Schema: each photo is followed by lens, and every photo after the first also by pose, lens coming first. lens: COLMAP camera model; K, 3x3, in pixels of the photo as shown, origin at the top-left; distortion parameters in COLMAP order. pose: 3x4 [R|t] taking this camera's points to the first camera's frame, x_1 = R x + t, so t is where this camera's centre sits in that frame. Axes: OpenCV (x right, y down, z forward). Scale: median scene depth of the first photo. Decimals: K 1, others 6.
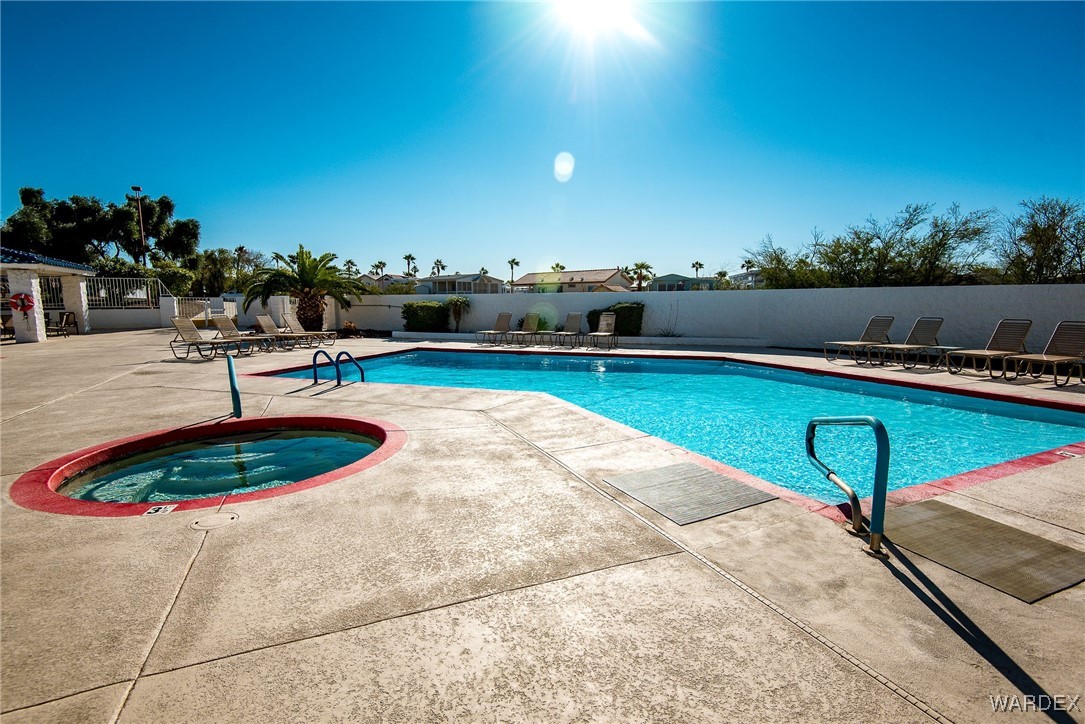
lens RADIAL K [[495.2, 0, 542.5], [0, 495.2, 362.0], [0, 0, 1]] dist [0.042532, -0.027111]
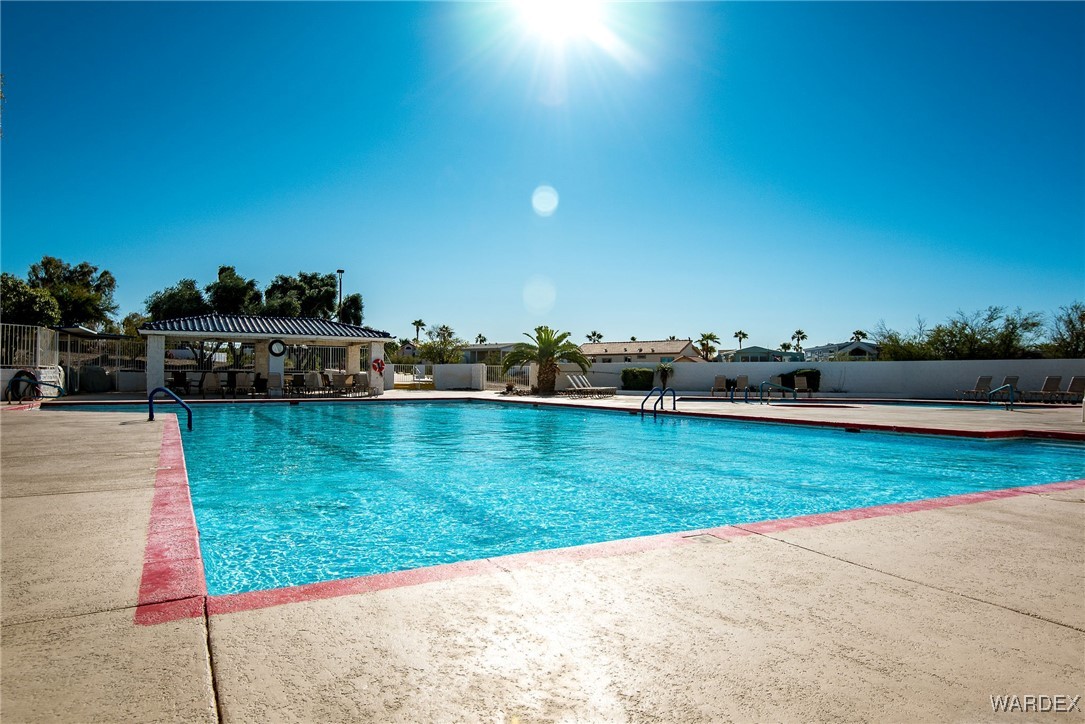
lens RADIAL K [[673.3, 0, 542.5], [0, 673.3, 362.0], [0, 0, 1]] dist [0.041604, -0.030027]
pose [[0.998137, 0.008788, 0.060379, -0.426650], [0.000002, 0.989567, -0.144074, 0.085575], [-0.061015, 0.143806, 0.987723, -0.533814]]
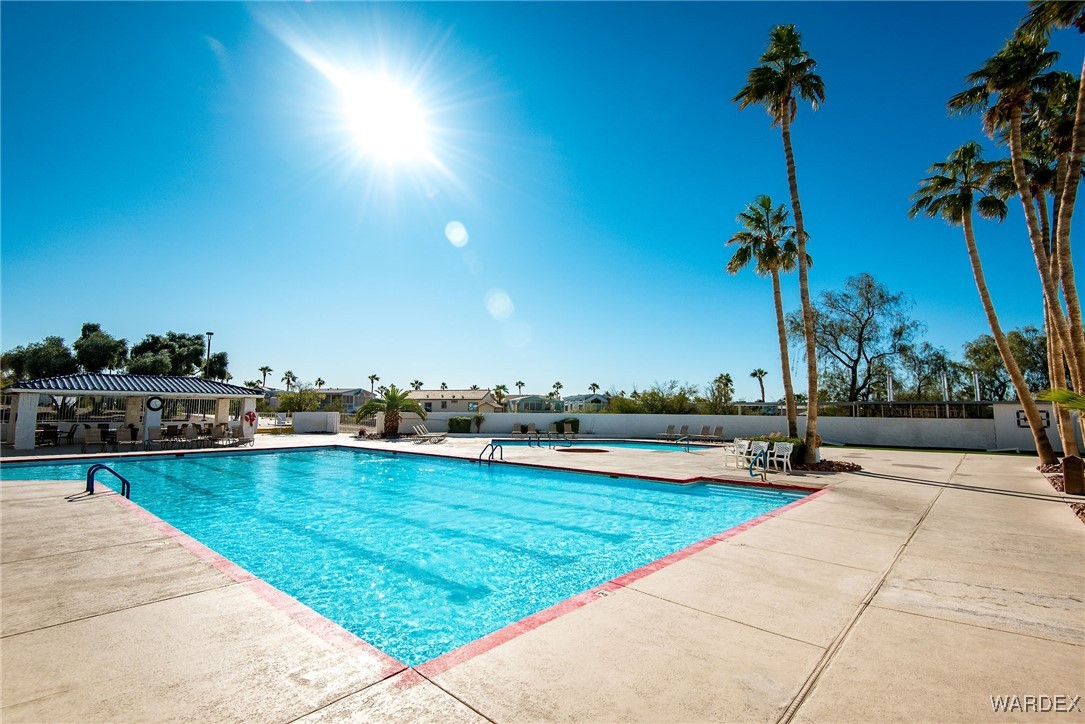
lens RADIAL K [[495.2, 0, 542.5], [0, 495.2, 362.0], [0, 0, 1]] dist [0.042532, -0.027111]
pose [[0.921437, 0.048973, 0.385430, -0.483293], [0.036058, 0.976964, -0.210336, 0.055709], [-0.386852, 0.207709, 0.898445, -0.584152]]
